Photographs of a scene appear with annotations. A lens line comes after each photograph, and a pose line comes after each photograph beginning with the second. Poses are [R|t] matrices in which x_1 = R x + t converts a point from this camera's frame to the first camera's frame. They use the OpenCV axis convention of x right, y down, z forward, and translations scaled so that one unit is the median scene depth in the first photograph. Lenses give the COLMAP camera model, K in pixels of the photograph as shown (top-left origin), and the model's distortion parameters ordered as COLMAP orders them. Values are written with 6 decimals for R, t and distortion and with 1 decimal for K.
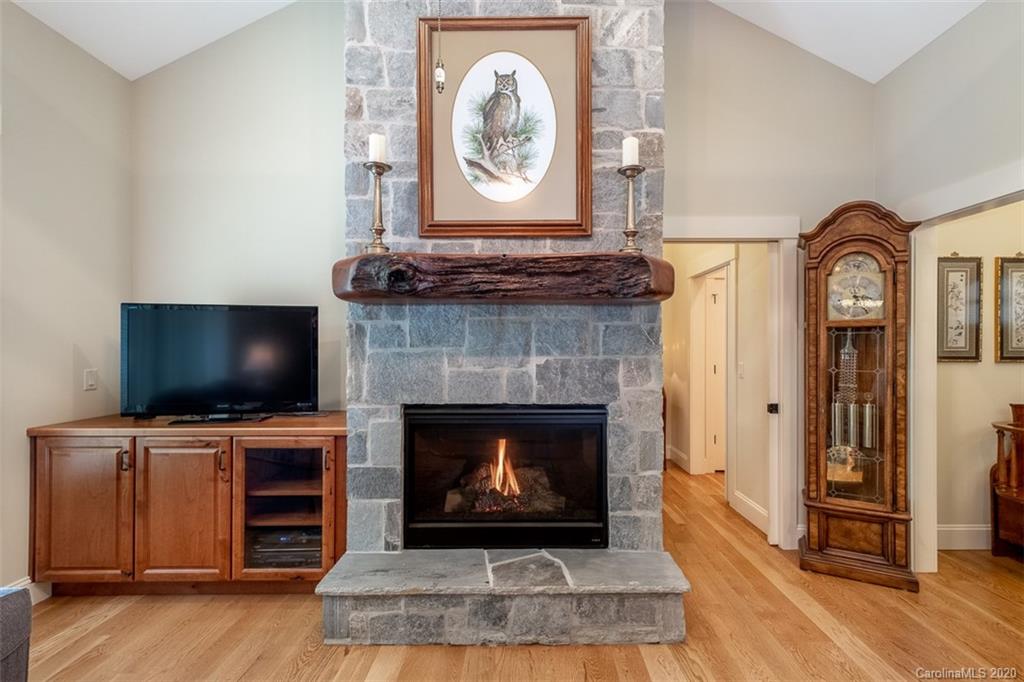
lens RADIAL K [[454.0, 0, 529.0], [0, 454.0, 346.5], [0, 0, 1]] dist [0.011300, -0.000084]
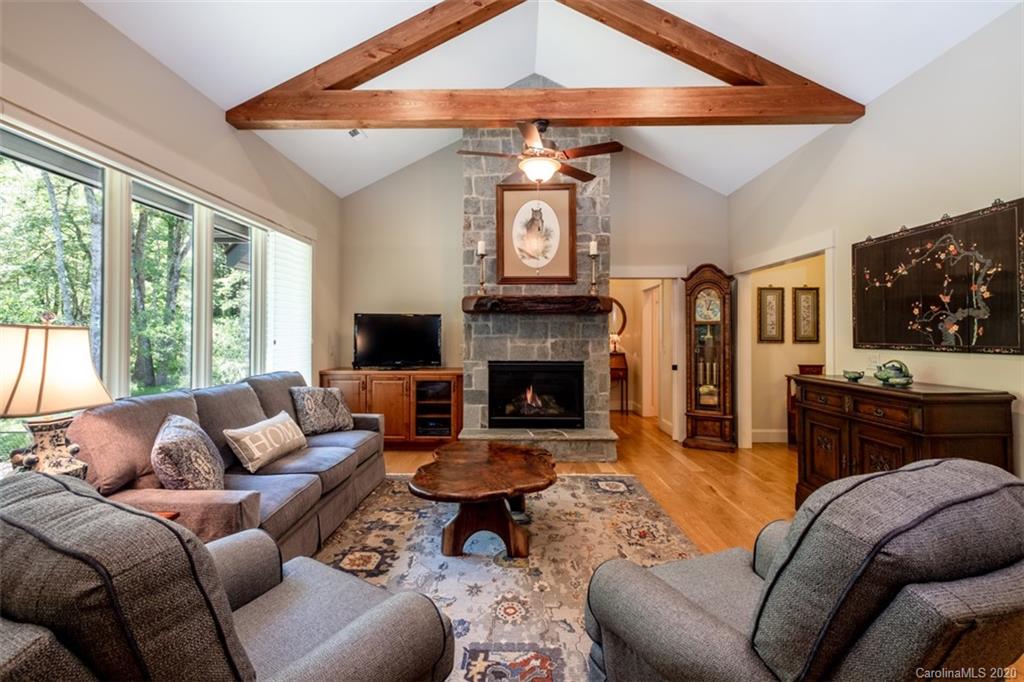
lens RADIAL K [[460.0, 0, 513.5], [0, 460.0, 328.2], [0, 0, 1]] dist [0.018309, -0.000040]
pose [[0.999843, 0.000857, -0.017727, -0.121871], [-0.001172, 0.999841, -0.017789, 0.011128], [0.017709, 0.017807, 0.999685, -1.186509]]
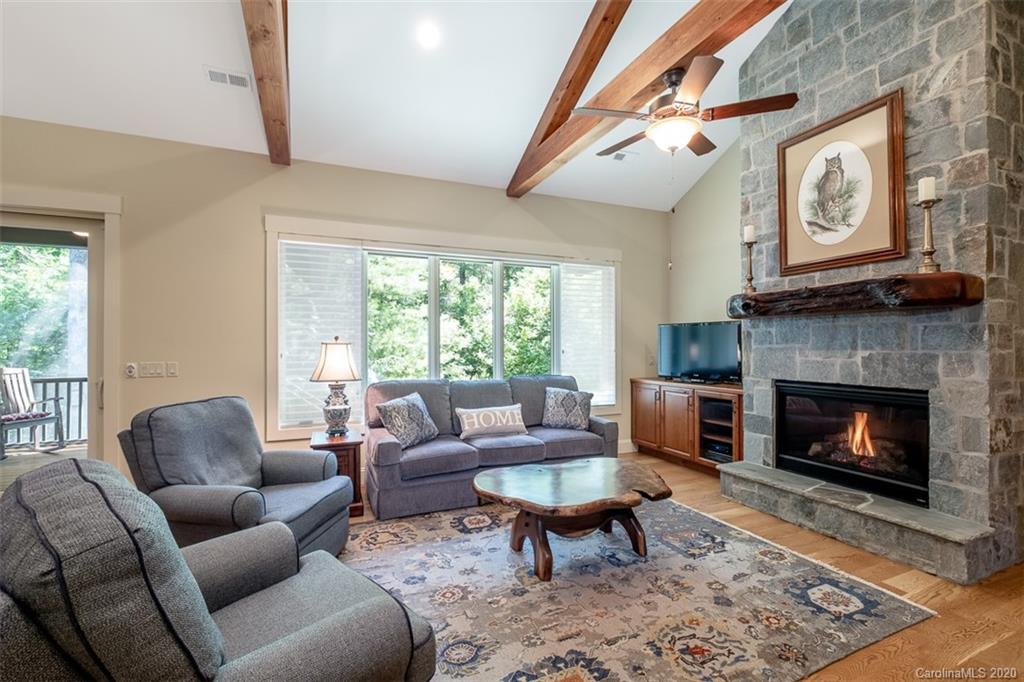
lens RADIAL K [[452.5, 0, 512.0], [0, 452.5, 341.0], [0, 0, 1]] dist [-0.001582, -0.000416]
pose [[0.391921, -0.011080, -0.919932, 0.858558], [0.002280, 0.999936, -0.011072, 0.005618], [0.919996, 0.002242, 0.391921, -0.507260]]
